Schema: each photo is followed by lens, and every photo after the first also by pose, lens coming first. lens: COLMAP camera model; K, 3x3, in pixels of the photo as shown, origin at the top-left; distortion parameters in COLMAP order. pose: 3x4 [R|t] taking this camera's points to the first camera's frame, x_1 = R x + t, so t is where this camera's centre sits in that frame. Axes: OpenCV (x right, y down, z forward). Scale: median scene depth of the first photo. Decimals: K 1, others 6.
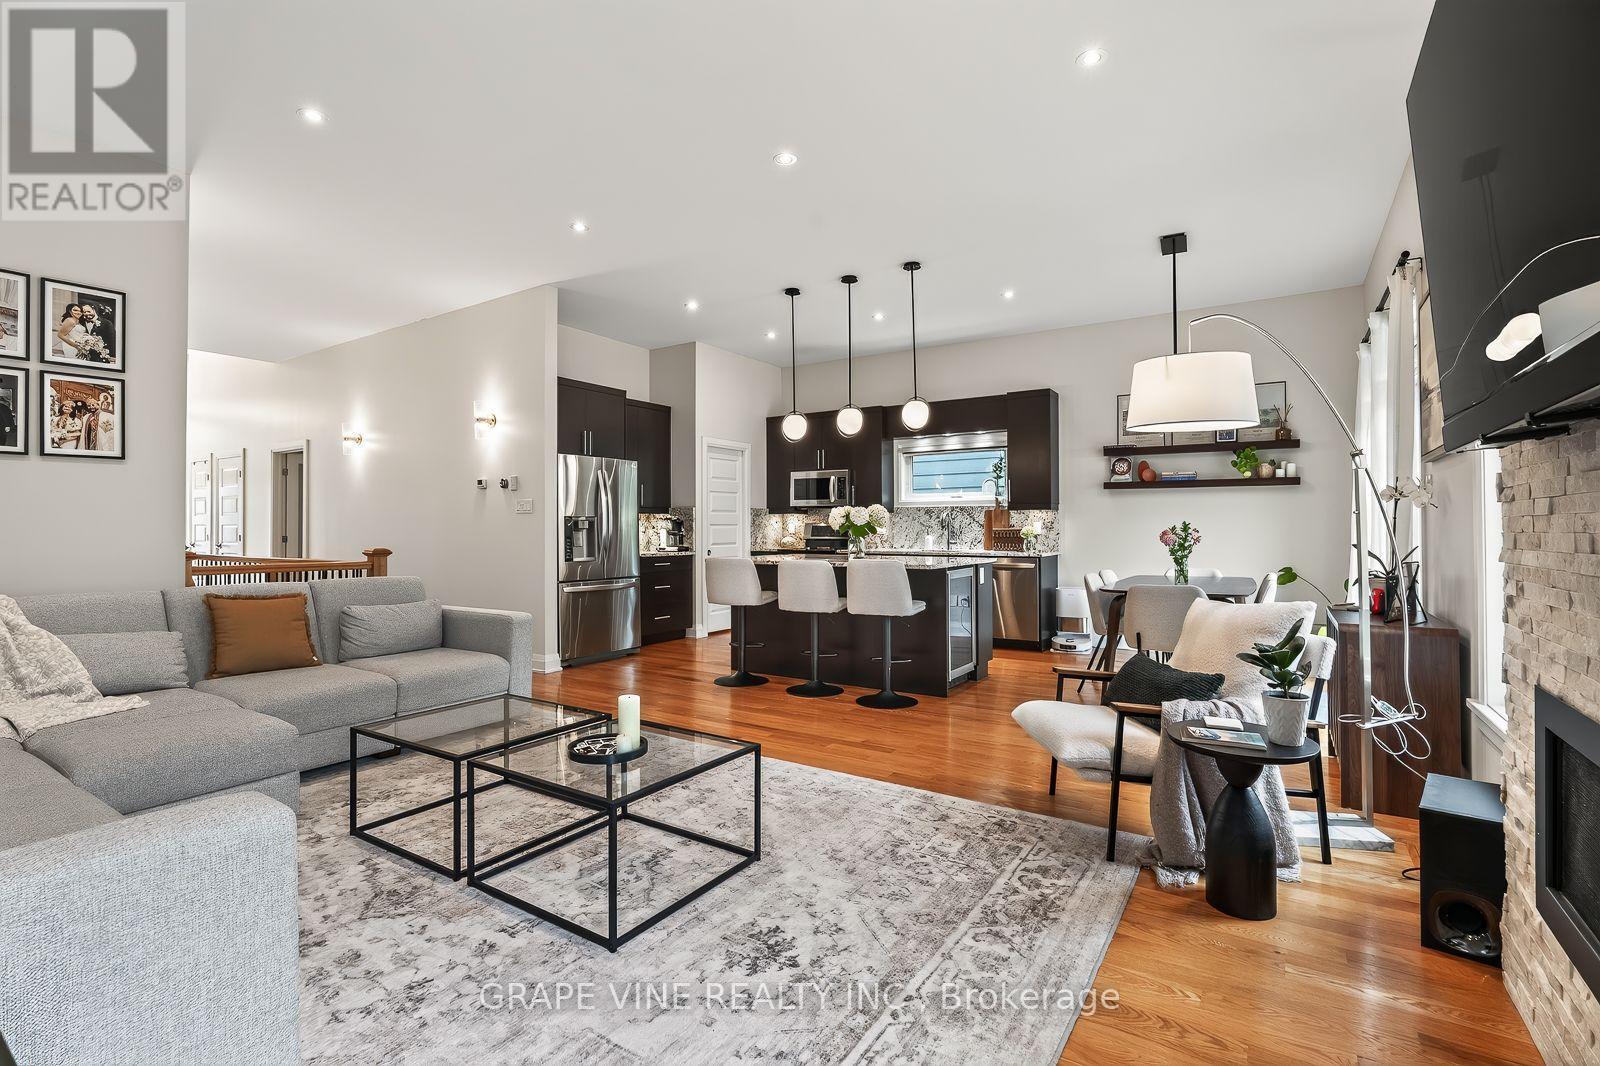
lens RADIAL K [[741.8, 0, 806.6], [0, 741.8, 518.2], [0, 0, 1]] dist [-0.005580, 0.000273]
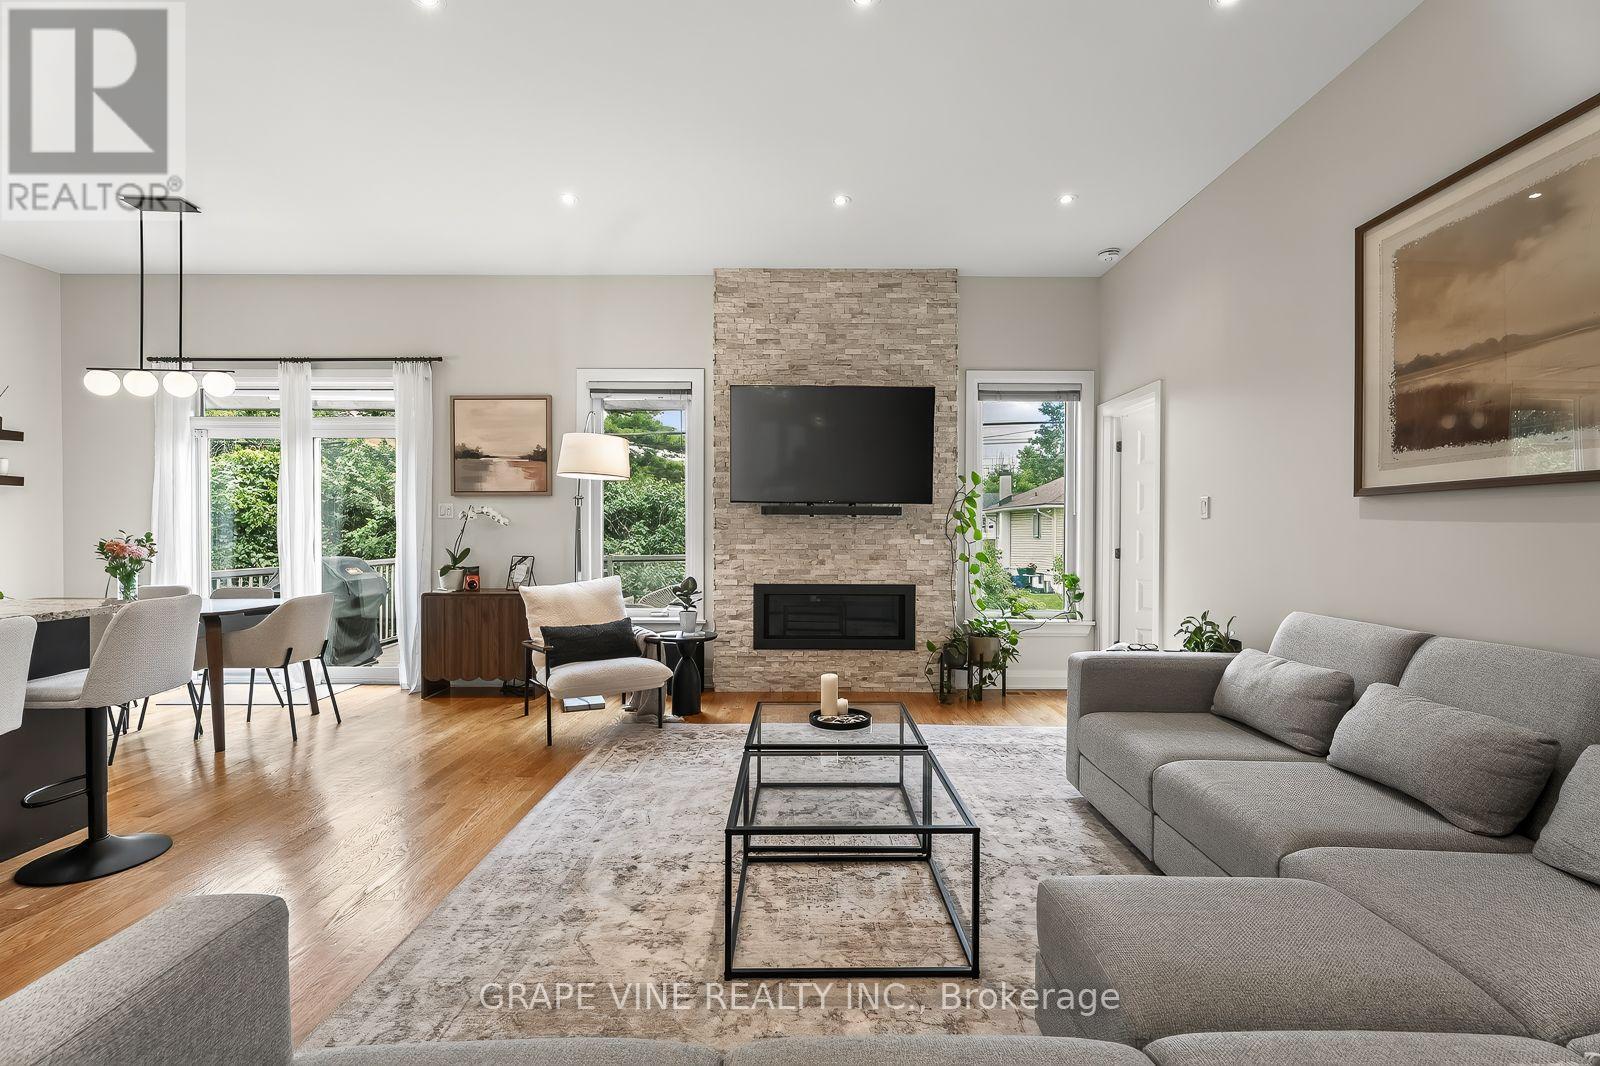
lens RADIAL K [[706.2, 0, 802.7], [0, 706.2, 537.6], [0, 0, 1]] dist [0.002784, -0.001667]
pose [[-0.539752, -0.006755, 0.841797, -0.418413], [-0.011703, 0.999931, 0.000520, 0.002695], [-0.841743, -0.009571, -0.539794, 0.578219]]
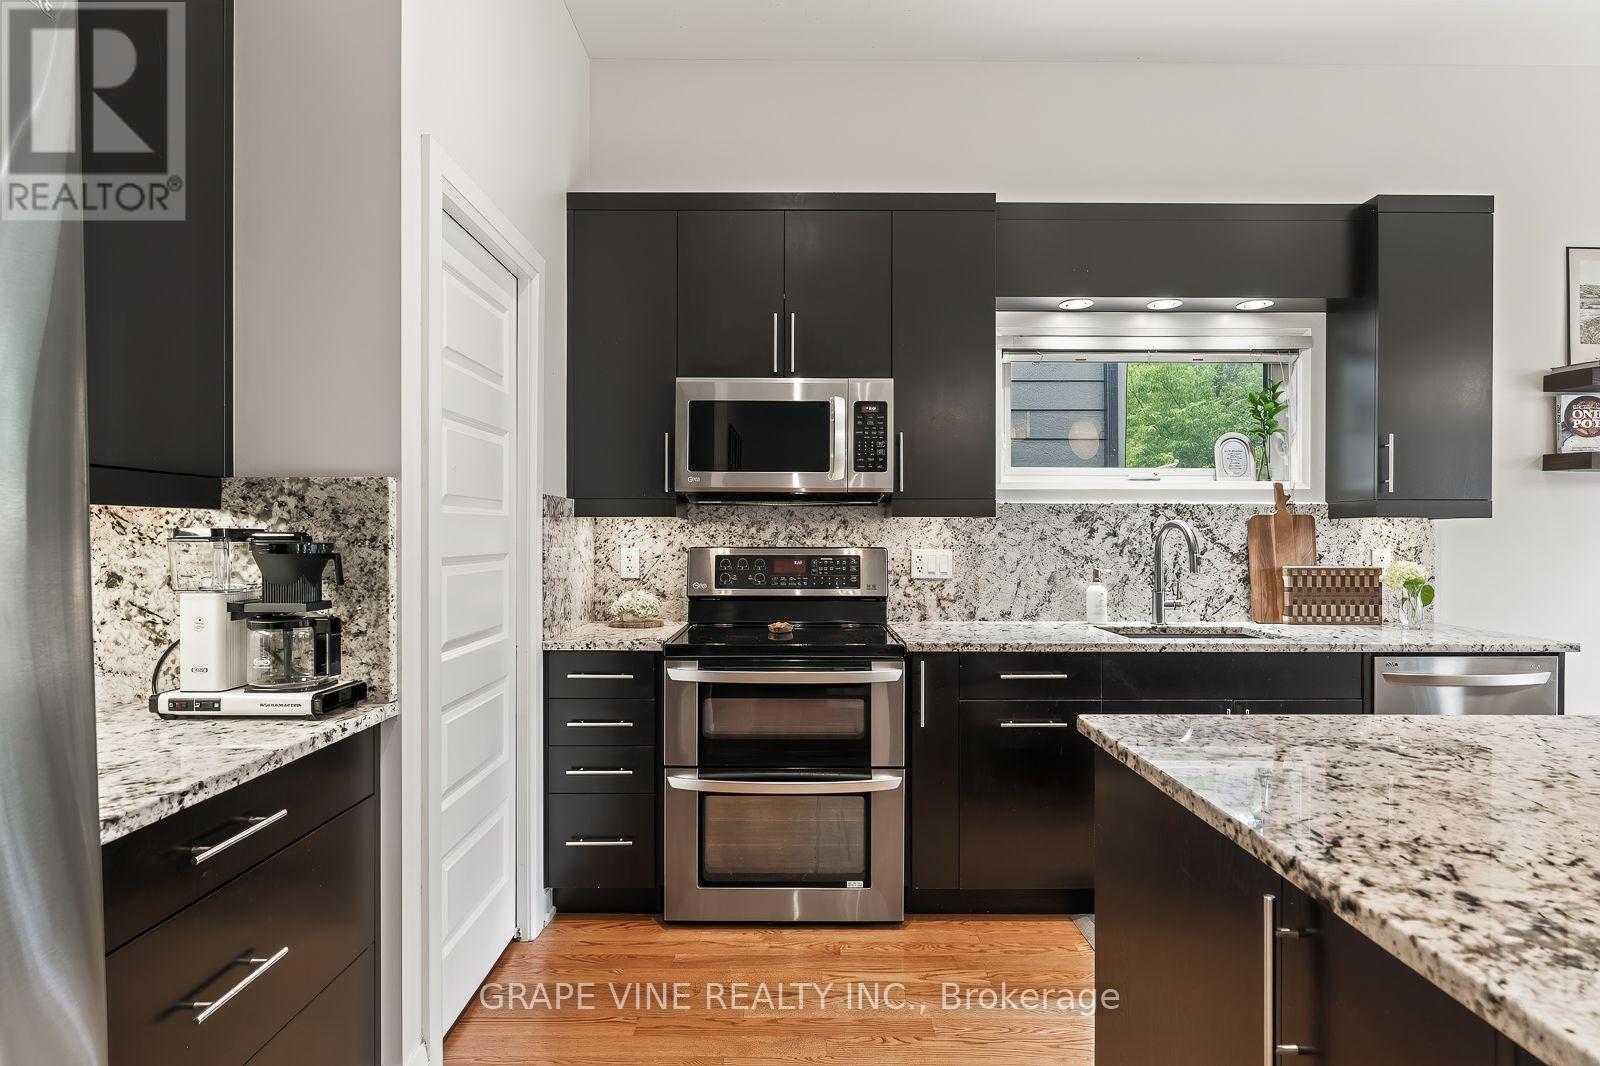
lens RADIAL K [[861.4, 0, 804.8], [0, 861.4, 537.5], [0, 0, 1]] dist [-0.019277, 0.004922]
pose [[0.838654, 0.002717, 0.544658, -0.197839], [-0.010548, 0.999881, 0.011253, -0.002462], [-0.544562, -0.015182, 0.838583, 0.807635]]
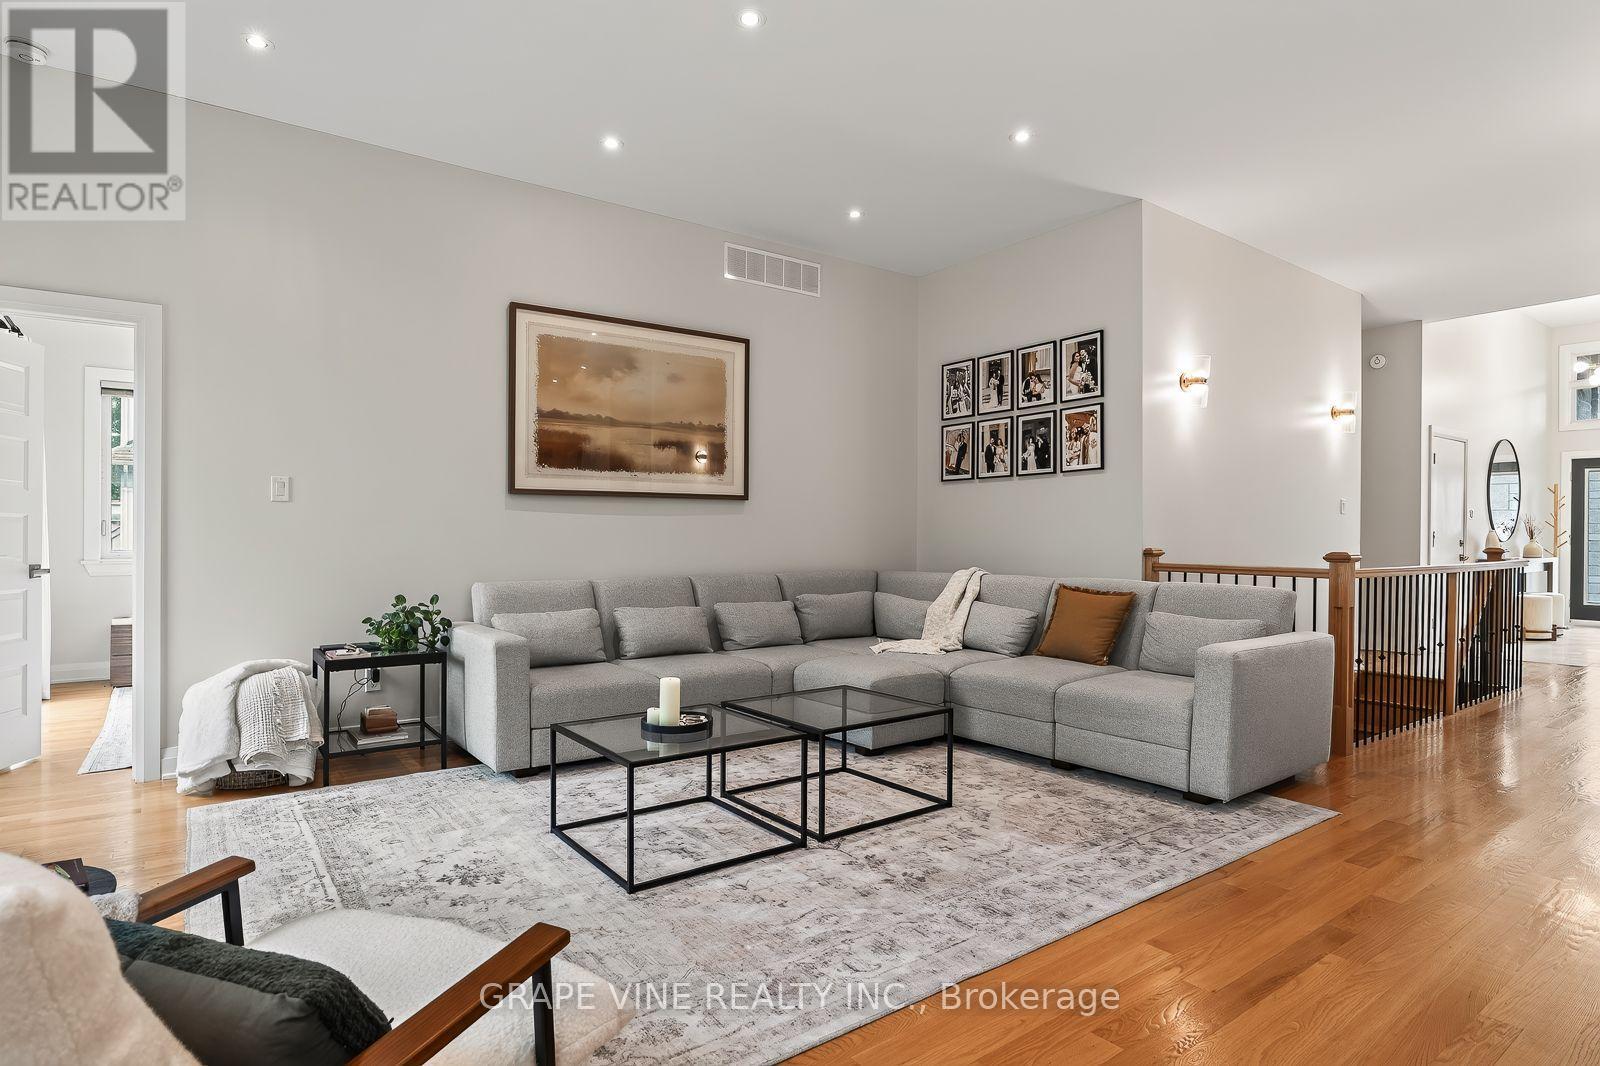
lens RADIAL K [[861.4, 0, 806.6], [0, 861.4, 540.3], [0, 0, 1]] dist [-0.019277, 0.004922]
pose [[-0.353428, 0.008314, -0.935425, 0.291454], [0.012384, 0.999914, 0.004209, 0.012457], [0.935380, -0.010096, -0.353501, 0.557047]]
